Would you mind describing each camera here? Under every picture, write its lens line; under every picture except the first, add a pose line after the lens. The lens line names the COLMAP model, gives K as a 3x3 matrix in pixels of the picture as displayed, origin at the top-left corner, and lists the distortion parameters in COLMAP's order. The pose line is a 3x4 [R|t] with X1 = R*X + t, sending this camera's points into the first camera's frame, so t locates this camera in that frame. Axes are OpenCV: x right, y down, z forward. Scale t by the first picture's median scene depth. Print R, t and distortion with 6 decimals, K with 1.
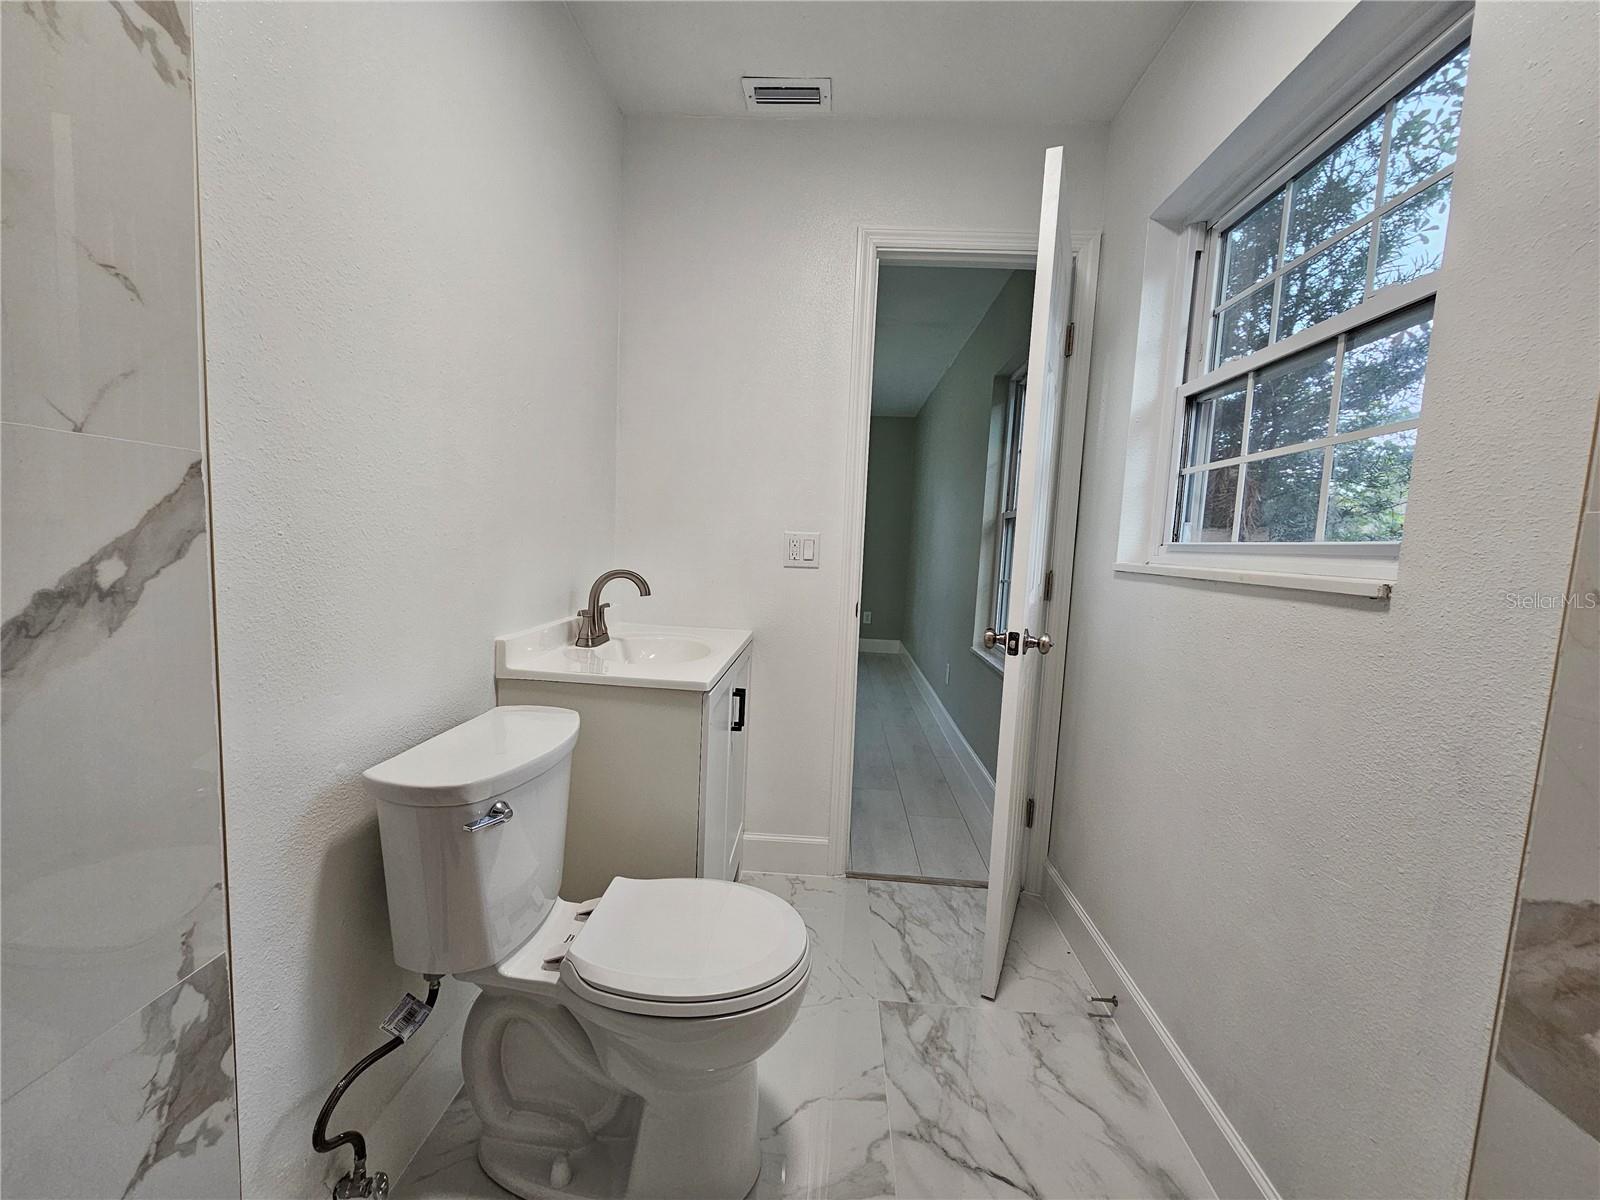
lens RADIAL K [[657.7, 0, 796.8], [0, 657.7, 605.6], [0, 0, 1]] dist [0.000385, -0.000127]
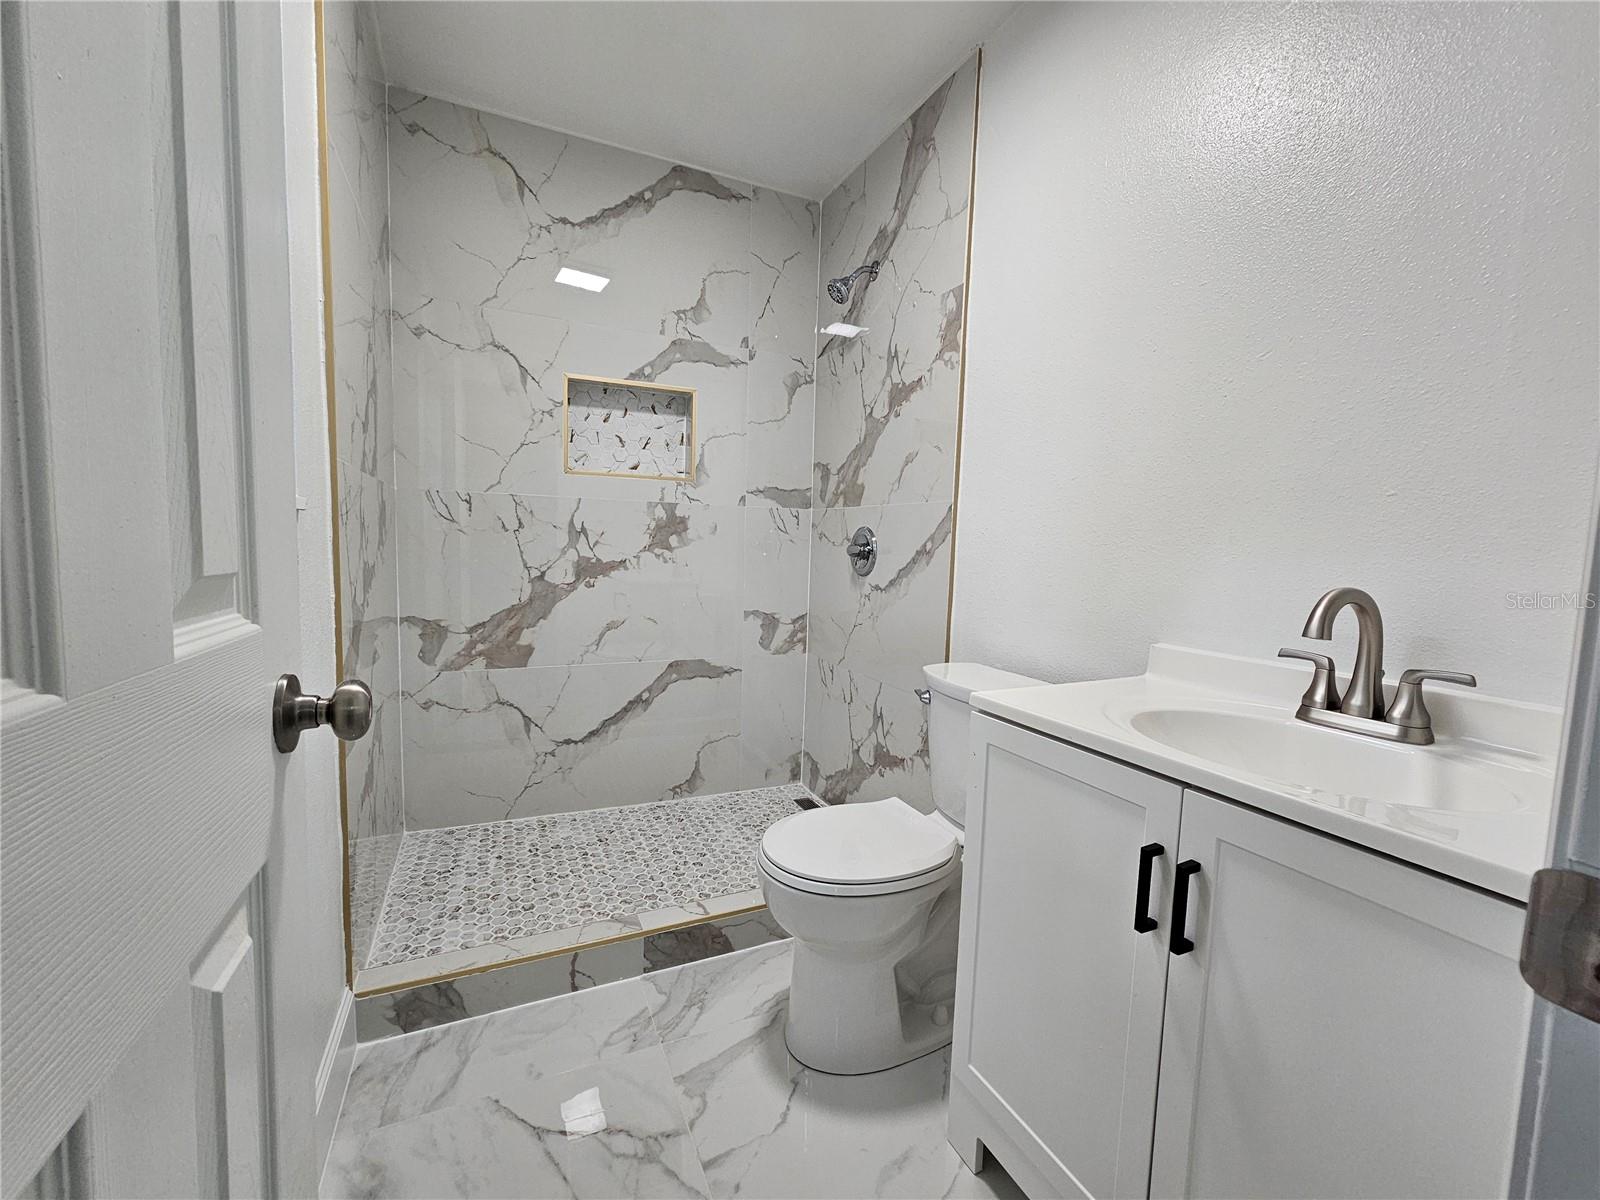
lens RADIAL K [[657.7, 0, 796.8], [0, 657.7, 605.6], [0, 0, 1]] dist [0.000385, -0.000127]
pose [[-0.878037, -0.035512, -0.477273, 0.501347], [-0.121930, 0.980935, 0.151326, -0.088517], [0.462799, 0.191064, -0.865628, 1.816993]]
